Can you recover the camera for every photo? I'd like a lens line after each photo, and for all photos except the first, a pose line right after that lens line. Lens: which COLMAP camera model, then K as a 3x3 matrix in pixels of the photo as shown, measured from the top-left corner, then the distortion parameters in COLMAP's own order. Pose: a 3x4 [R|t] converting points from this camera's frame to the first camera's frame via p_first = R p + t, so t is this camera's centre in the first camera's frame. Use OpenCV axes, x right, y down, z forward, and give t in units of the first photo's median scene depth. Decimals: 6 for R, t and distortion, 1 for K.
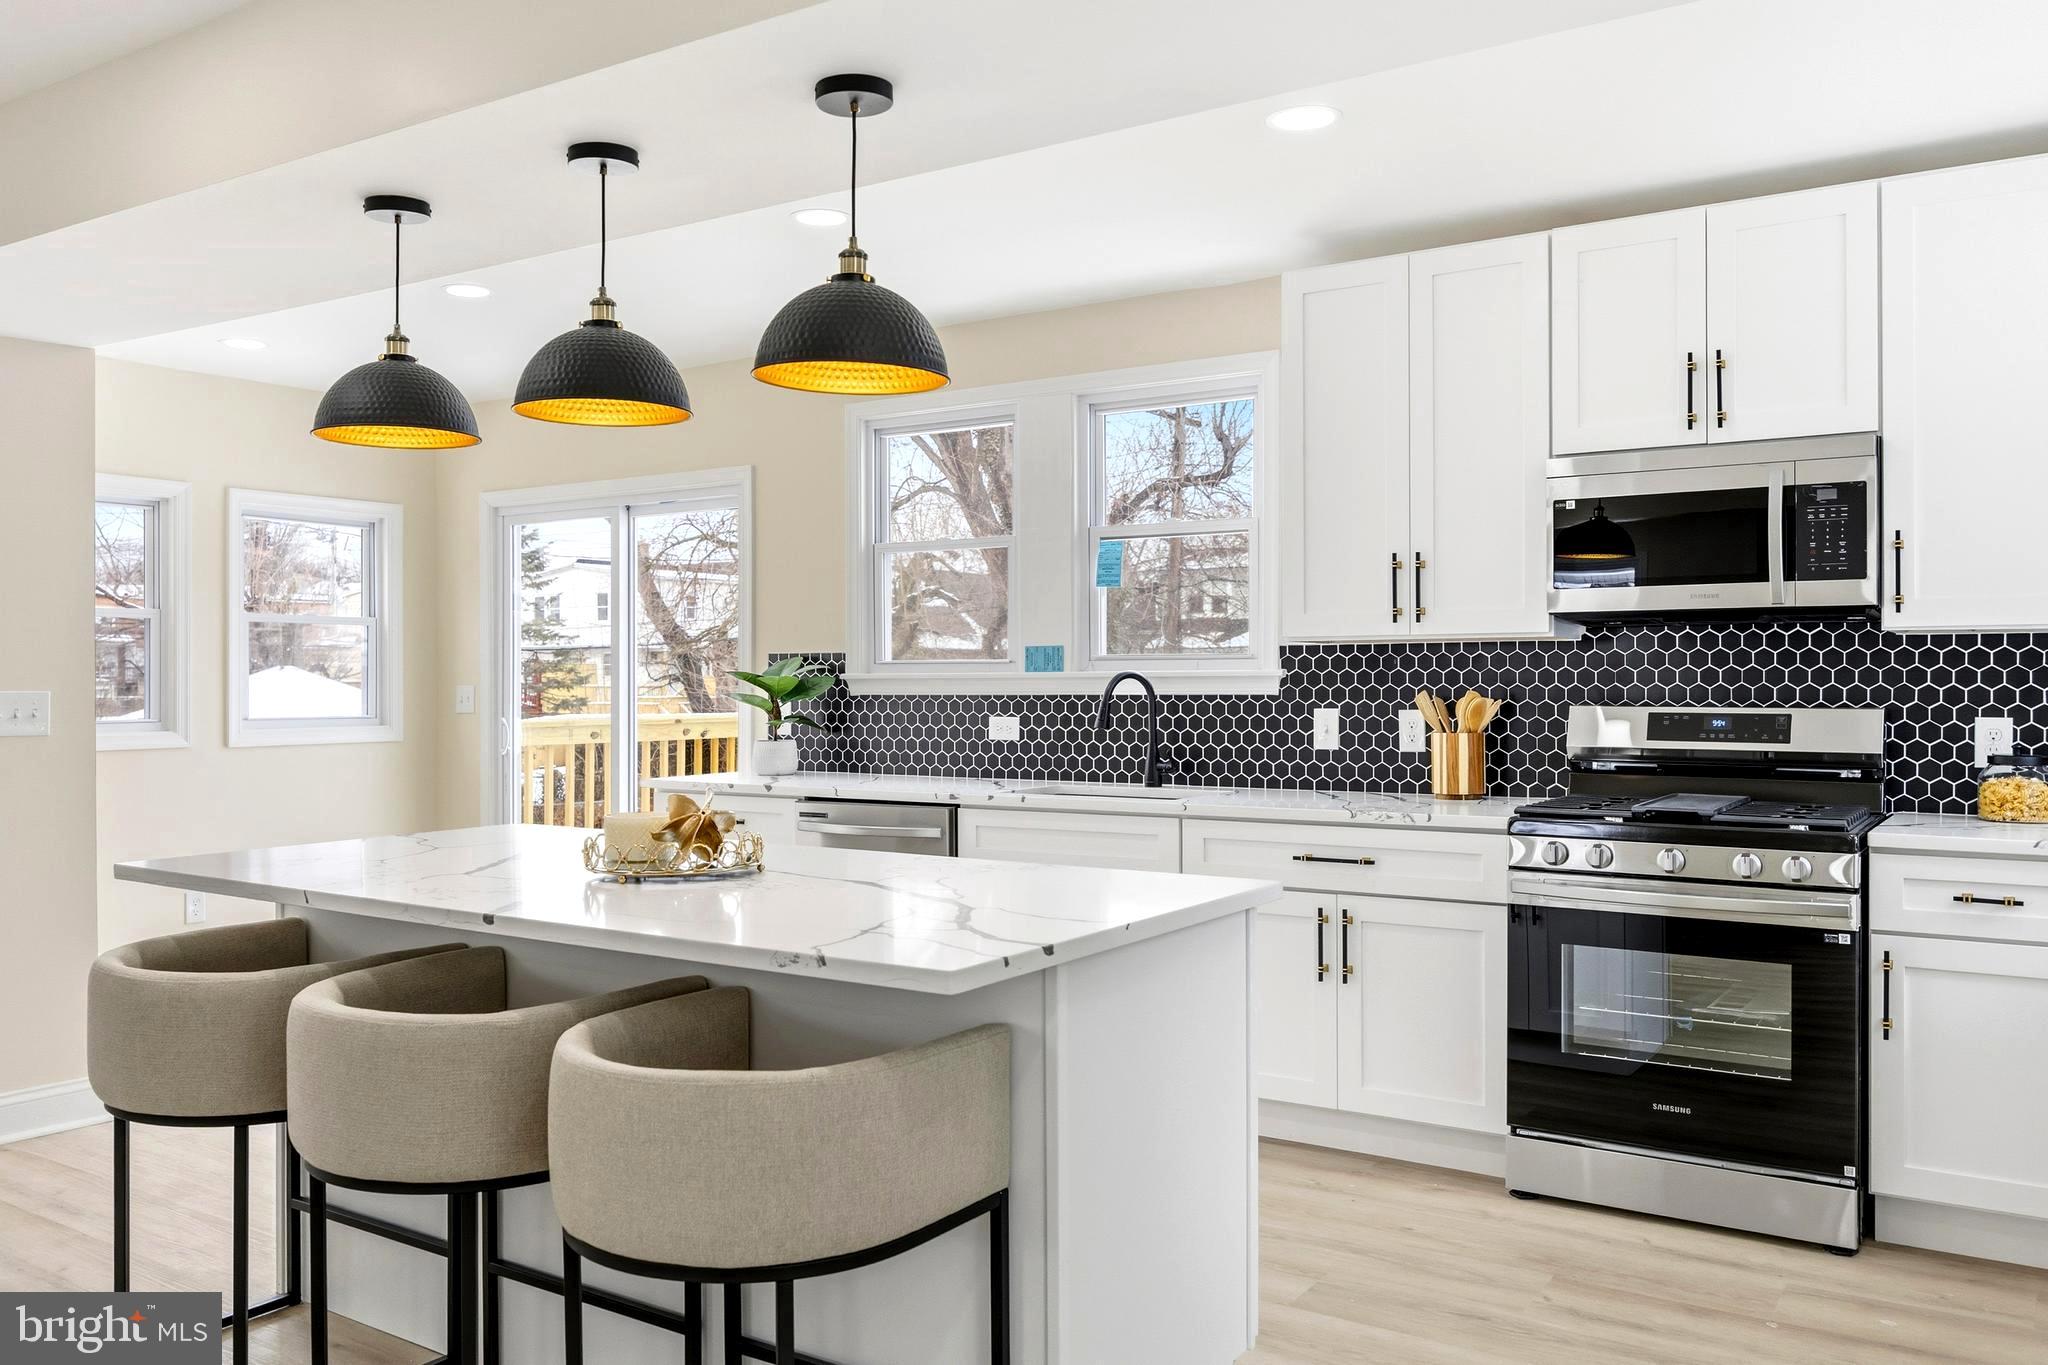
lens RADIAL K [[1596.0, 0, 1027.2], [0, 1596.0, 682.8], [0, 0, 1]] dist [-0.002446, -0.000621]
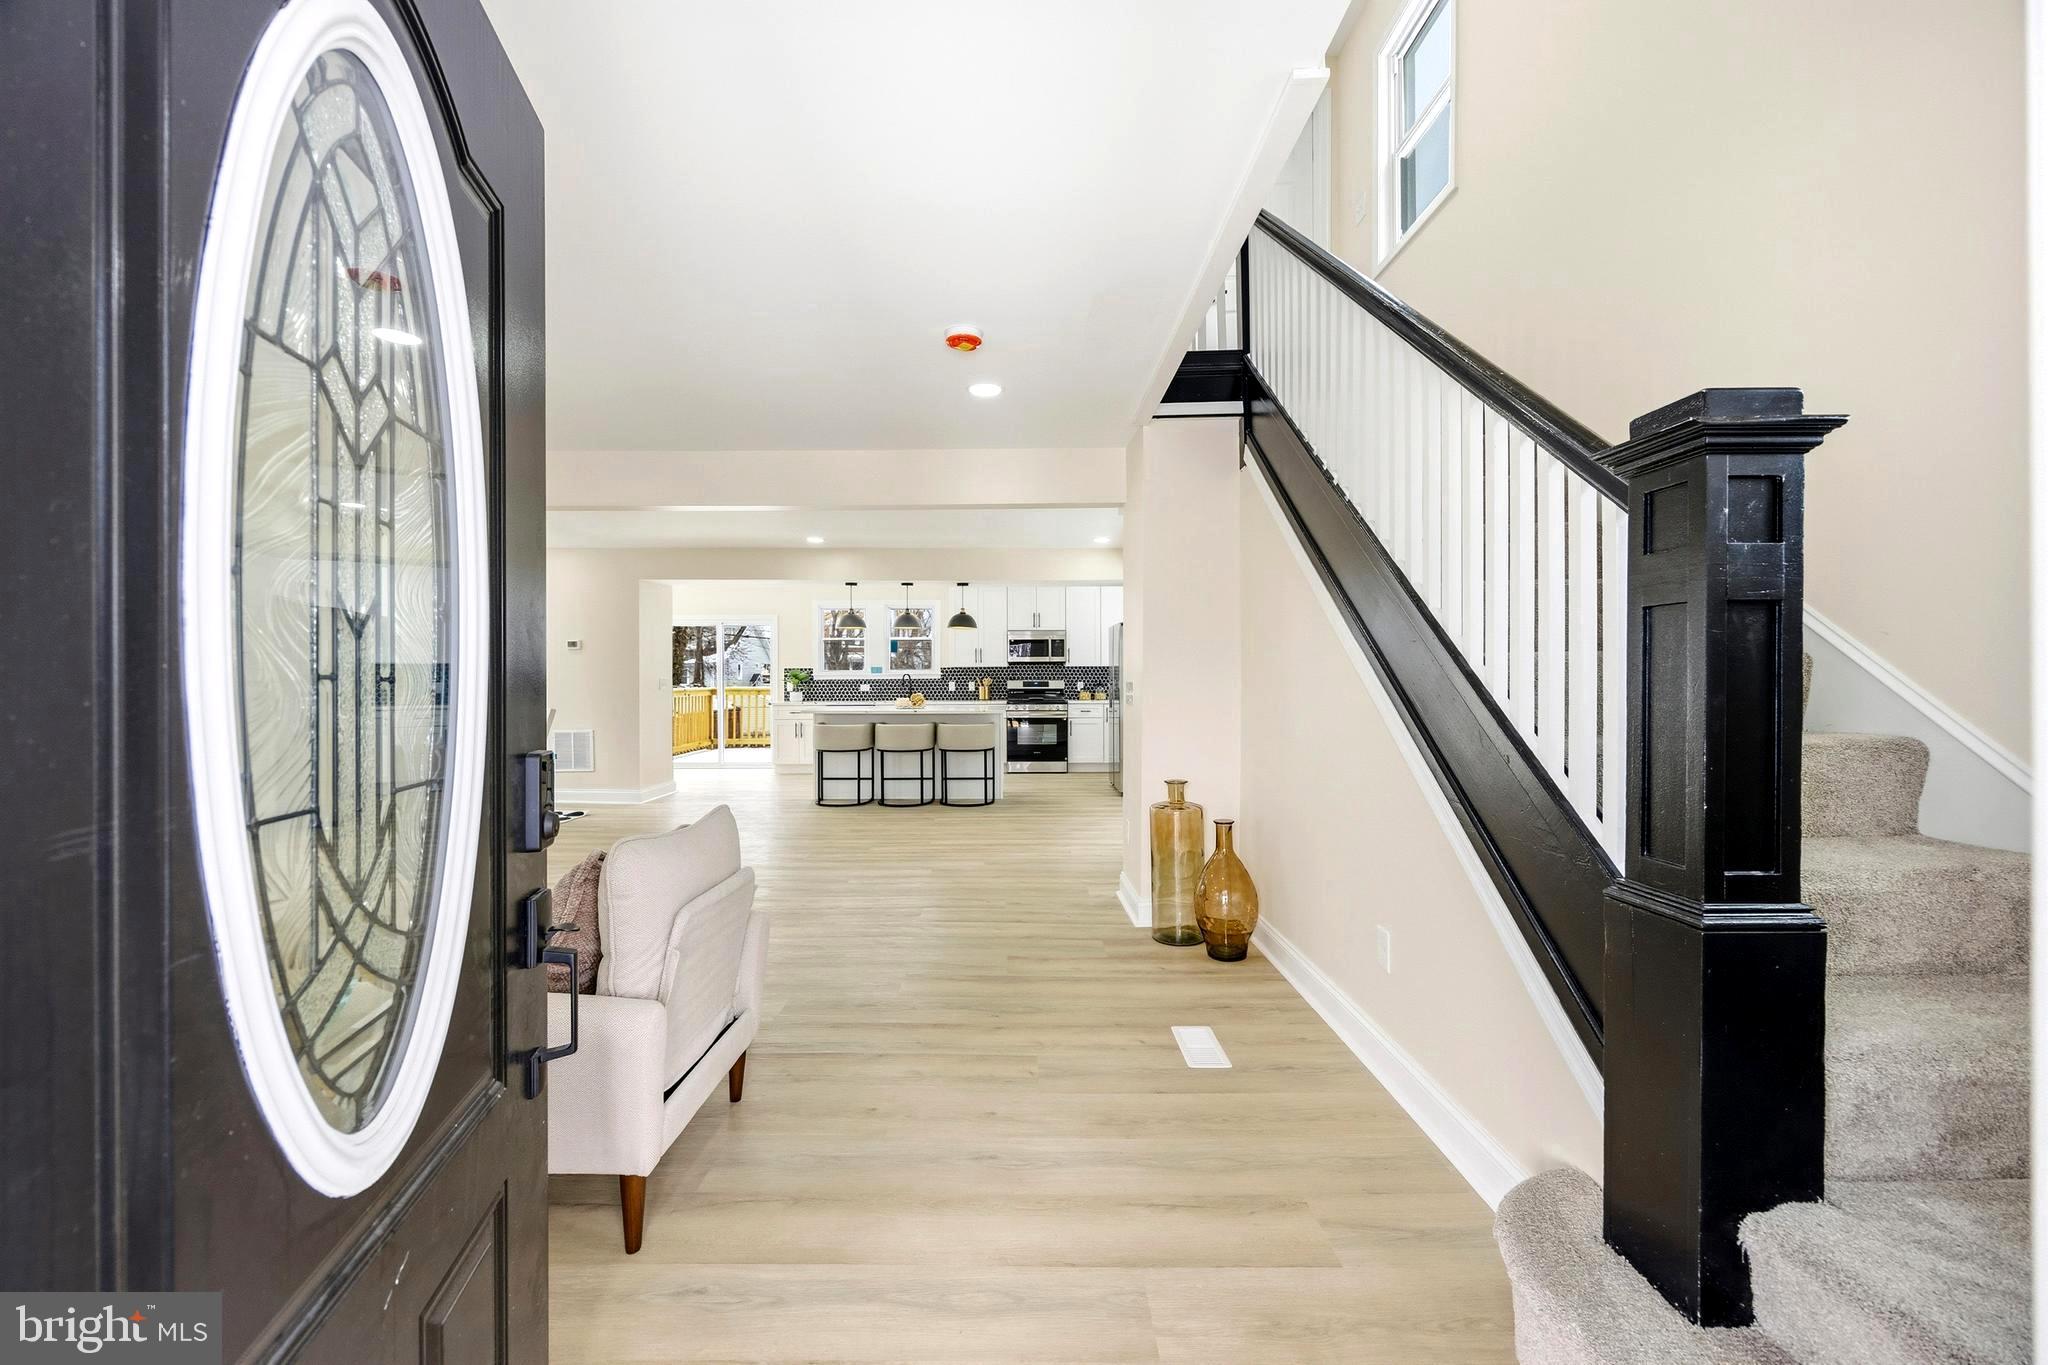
lens RADIAL K [[771.6, 0, 1018.2], [0, 771.6, 681.2], [0, 0, 1]] dist [-0.000281, -0.000007]
pose [[0.833216, -0.003775, 0.552934, -0.856492], [0.003474, 0.999993, 0.001592, 0.011944], [-0.552936, 0.000594, 0.833223, -0.903412]]
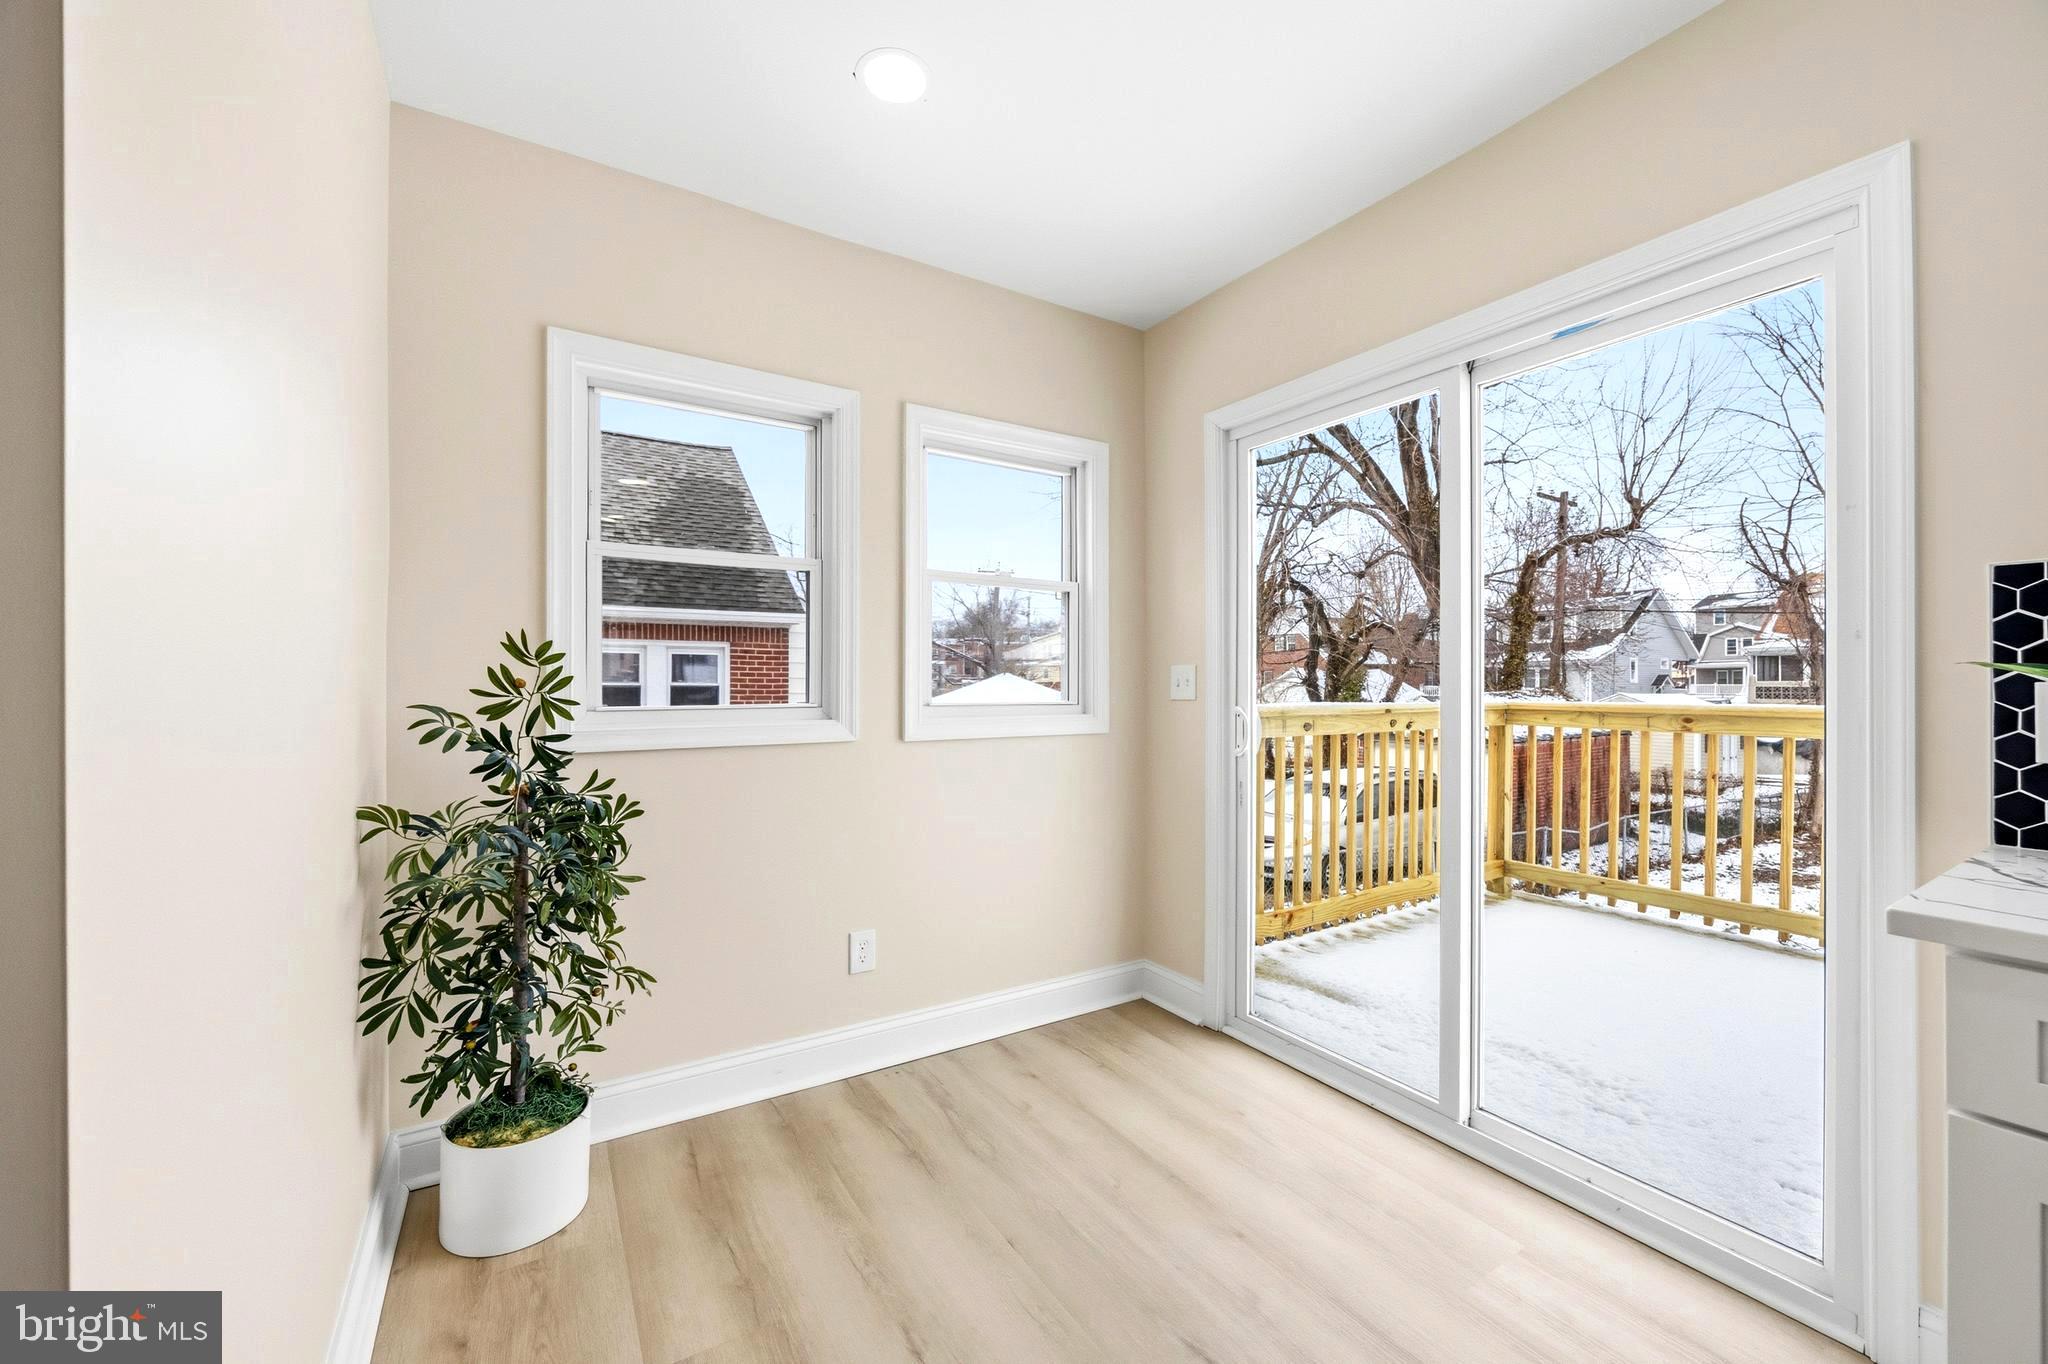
lens RADIAL K [[790.8, 0, 1015.8], [0, 790.8, 683.7], [0, 0, 1]] dist [-0.000099, -0.000107]
pose [[0.910588, 0.002498, -0.413308, -0.391609], [-0.002740, 0.999996, 0.000008, 0.016582], [0.413306, 0.001125, 0.910591, 0.897848]]
